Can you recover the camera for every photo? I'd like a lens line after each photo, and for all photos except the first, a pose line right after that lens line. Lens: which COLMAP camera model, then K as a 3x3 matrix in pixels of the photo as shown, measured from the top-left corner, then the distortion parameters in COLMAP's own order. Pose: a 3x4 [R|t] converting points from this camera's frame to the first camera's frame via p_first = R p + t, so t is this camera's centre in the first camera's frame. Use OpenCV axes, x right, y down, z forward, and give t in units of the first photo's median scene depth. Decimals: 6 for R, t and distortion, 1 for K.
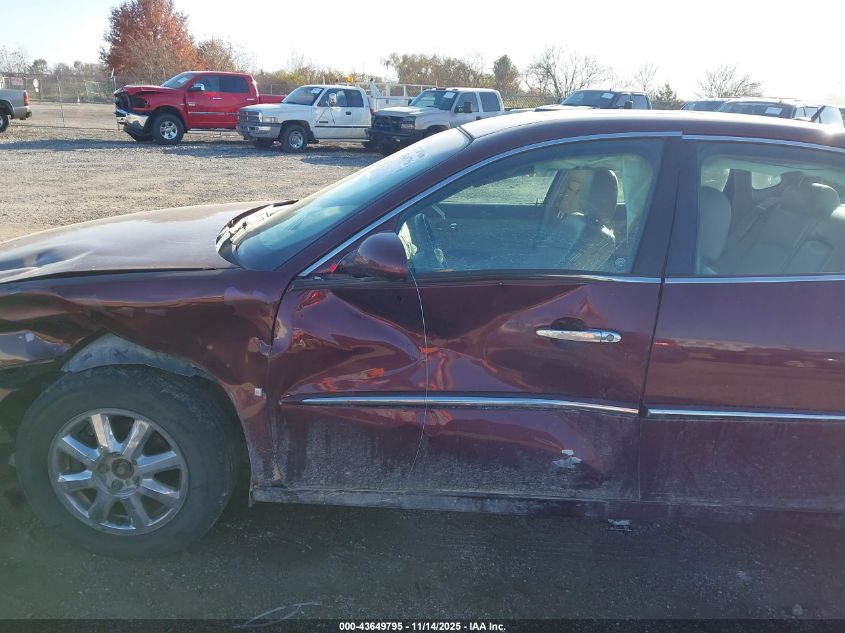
lens RADIAL K [[646.2, 0, 422.5], [0, 646.2, 316.5], [0, 0, 1]] dist [0.001863, -0.013462]
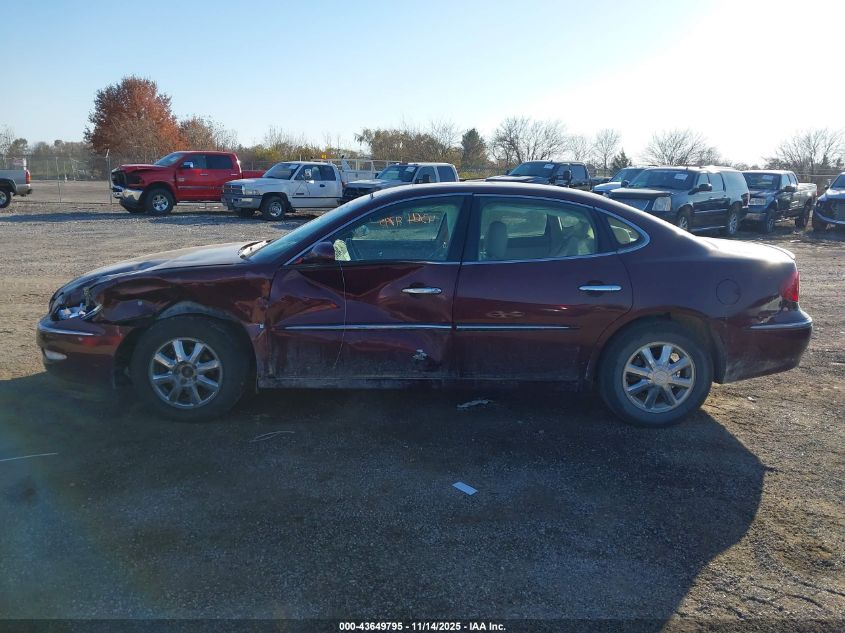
lens RADIAL K [[707.5, 0, 422.5], [0, 707.5, 316.5], [0, 0, 1]] dist [0.098448, -0.215240]
pose [[0.999640, -0.021472, 0.016088, 0.036156], [0.023250, 0.992502, -0.120001, 0.065709], [-0.013390, 0.120331, 0.992643, -0.209130]]
